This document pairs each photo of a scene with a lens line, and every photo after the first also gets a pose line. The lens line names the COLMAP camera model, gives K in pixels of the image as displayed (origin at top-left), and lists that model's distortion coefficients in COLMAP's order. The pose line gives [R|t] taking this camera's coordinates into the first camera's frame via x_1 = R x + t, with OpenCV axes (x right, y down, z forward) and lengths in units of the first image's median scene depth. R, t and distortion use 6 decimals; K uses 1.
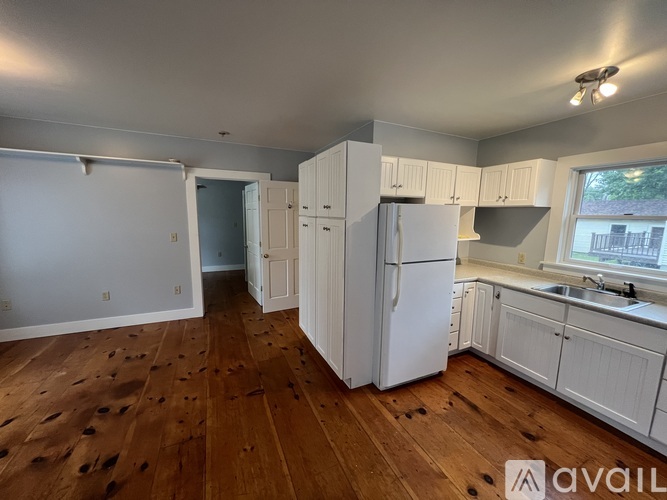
lens RADIAL K [[267.9, 0, 334.1], [0, 267.9, 251.4], [0, 0, 1]] dist [0.001688, 0.000289]
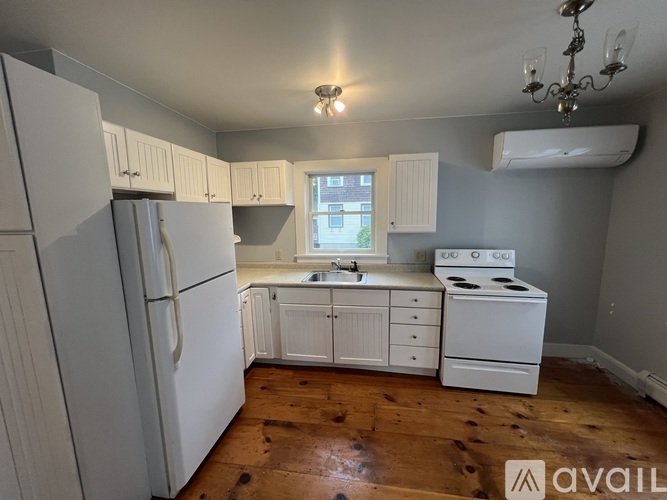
lens RADIAL K [[267.9, 0, 334.1], [0, 267.9, 251.4], [0, 0, 1]] dist [0.001688, 0.000289]
pose [[0.553297, -0.145673, 0.820147, -0.045753], [0.147192, 0.986194, 0.075866, -0.040415], [-0.819876, 0.078743, 0.567101, 0.266249]]
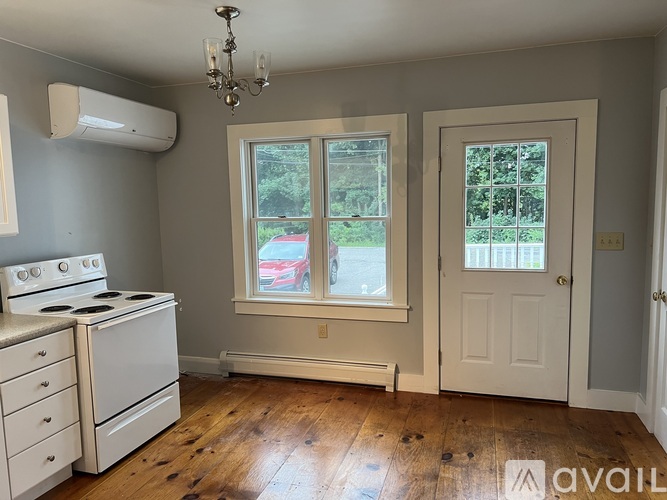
lens RADIAL K [[507.5, 0, 334.2], [0, 507.5, 253.8], [0, 0, 1]] dist [0.052612, -0.000694]
pose [[-0.743057, -0.081210, 0.664283, -0.219373], [0.101157, 0.967575, 0.231441, -0.121229], [-0.661539, 0.239171, -0.710749, 0.837468]]
